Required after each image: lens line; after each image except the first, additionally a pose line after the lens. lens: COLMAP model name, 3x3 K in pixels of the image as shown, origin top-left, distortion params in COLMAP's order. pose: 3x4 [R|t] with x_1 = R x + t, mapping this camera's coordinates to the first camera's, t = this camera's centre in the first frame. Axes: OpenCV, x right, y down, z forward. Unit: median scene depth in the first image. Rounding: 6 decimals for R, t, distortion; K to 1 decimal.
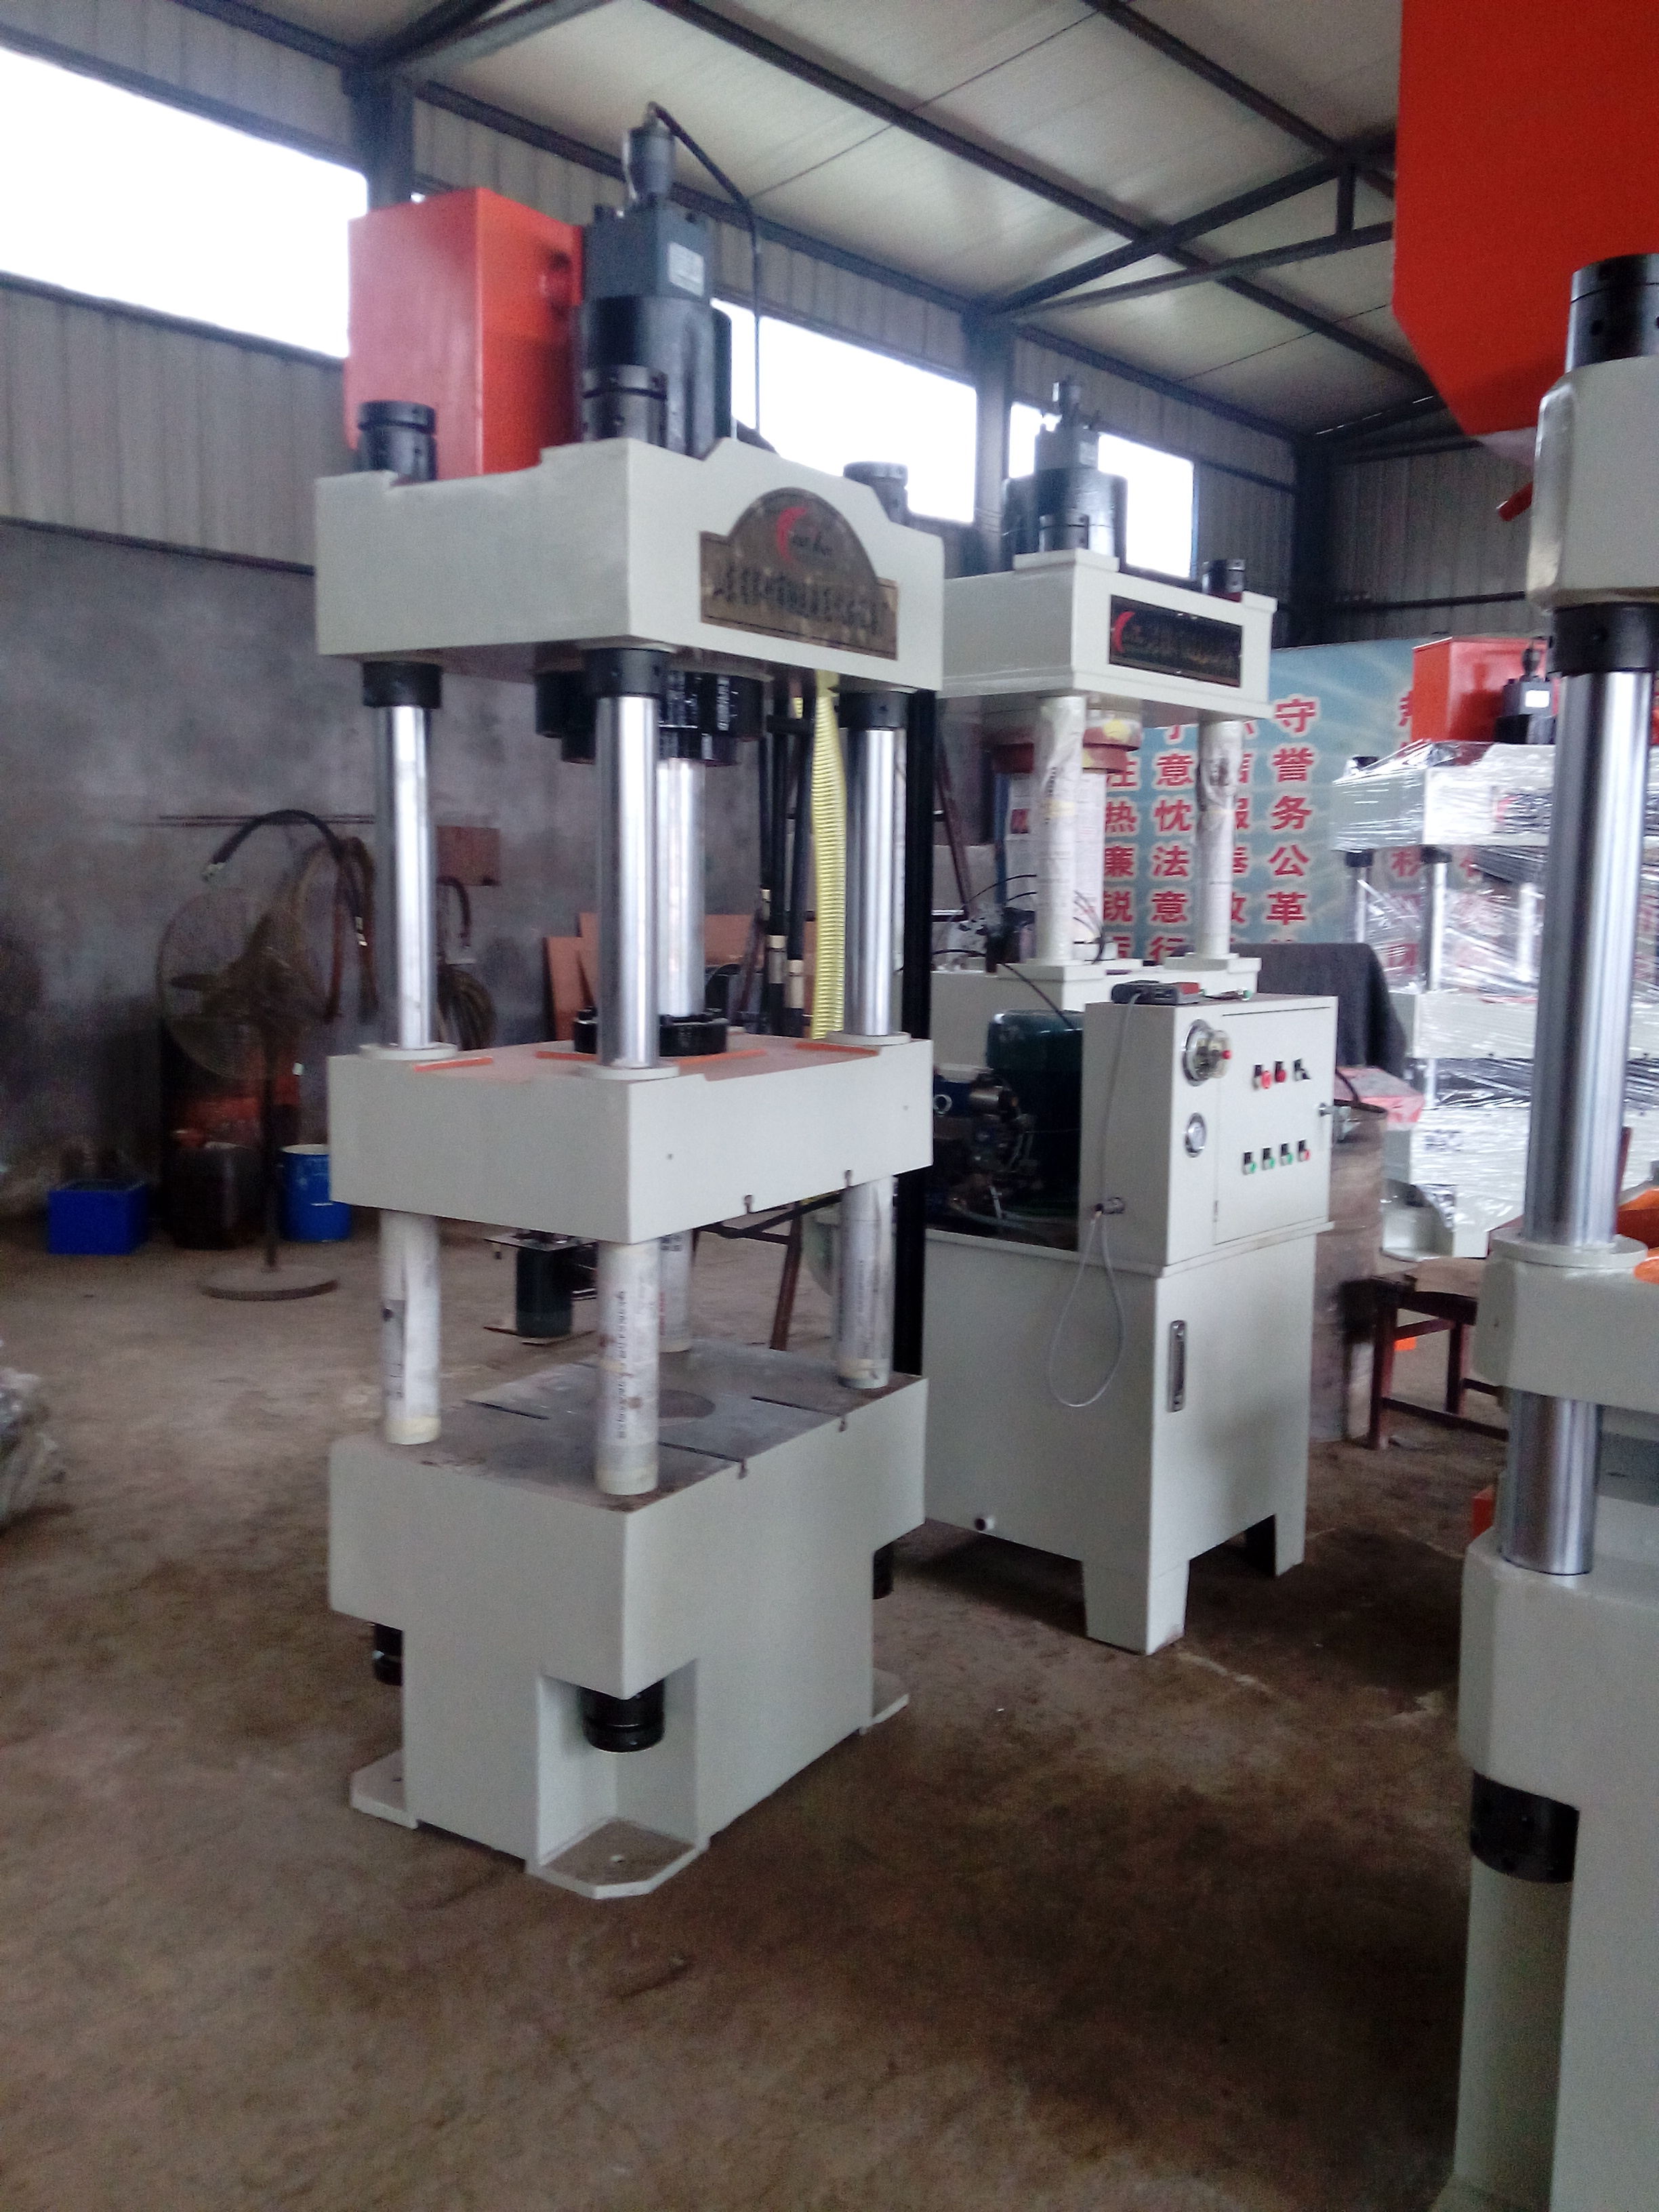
lens RADIAL K [[1869.7, 0, 829.5], [0, 1869.7, 1106.0], [0, 0, 1]] dist [0.097864, -0.161114]
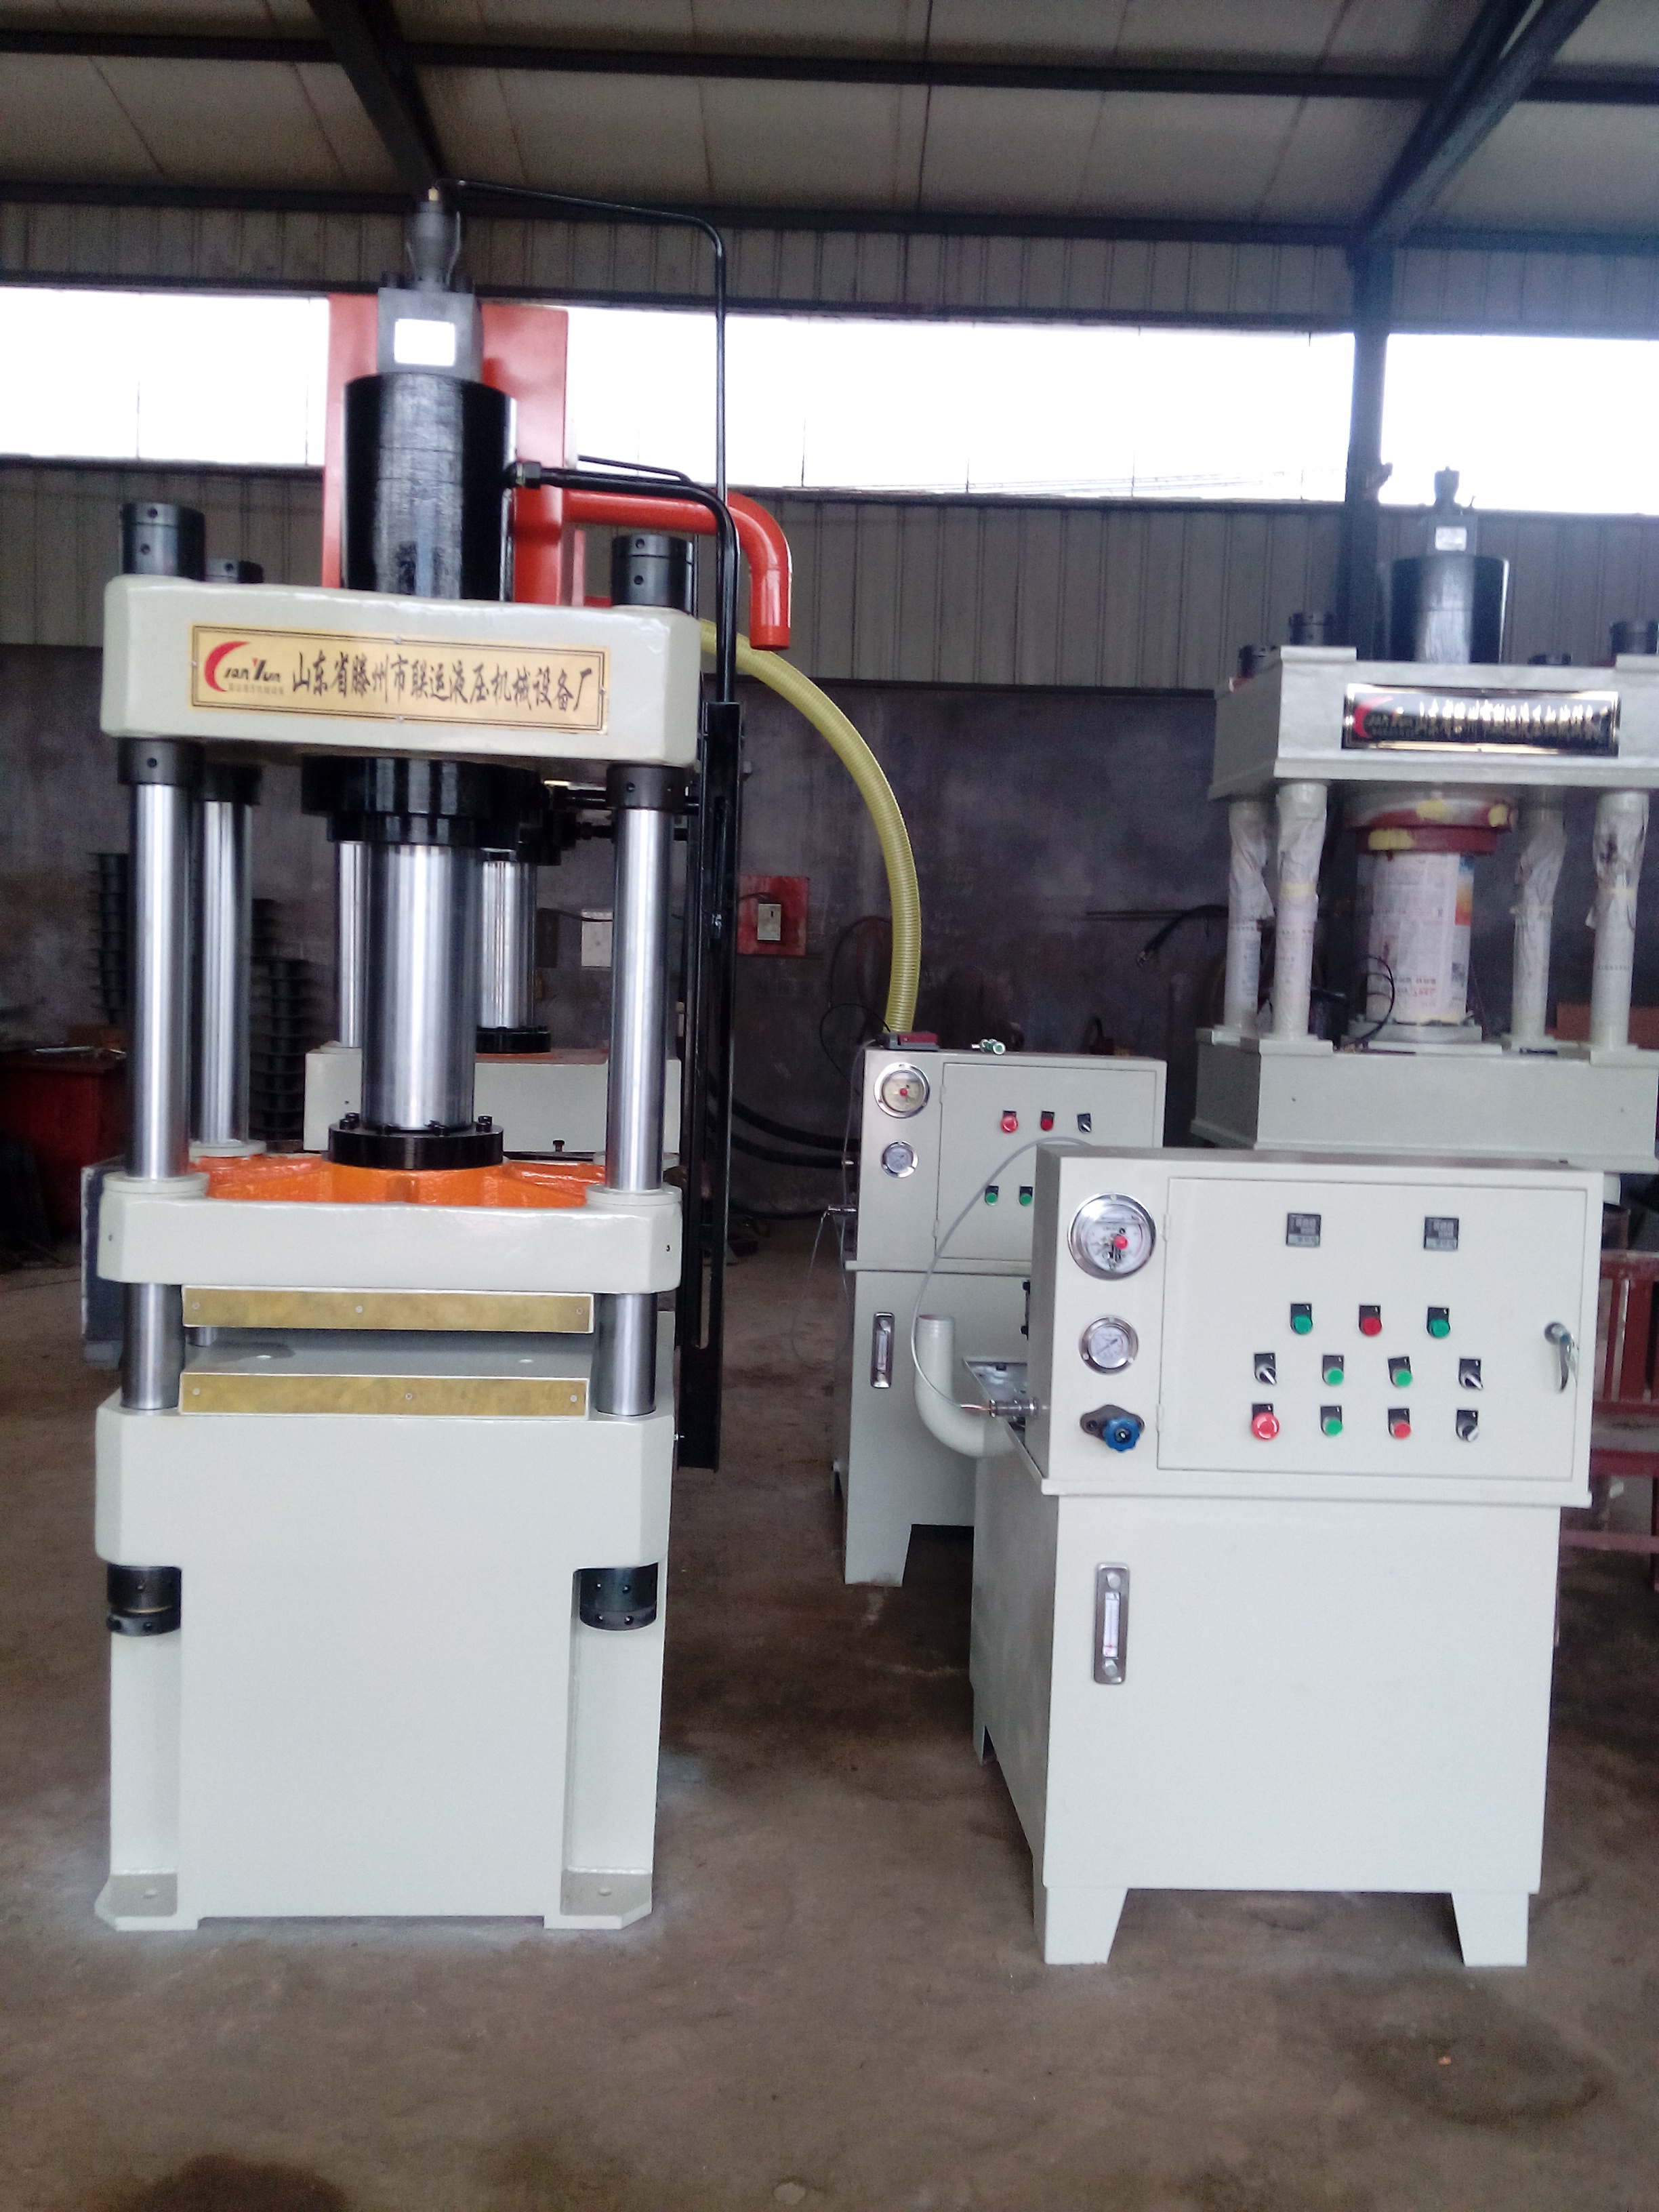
lens RADIAL K [[1898.8, 0, 829.5], [0, 1898.8, 1106.0], [0, 0, 1]] dist [0.117618, -0.233811]
pose [[0.652876, 0.069115, -0.754305, 0.482215], [-0.111351, 0.993767, -0.005321, -0.002665], [0.749236, 0.087466, 0.656502, 0.073593]]
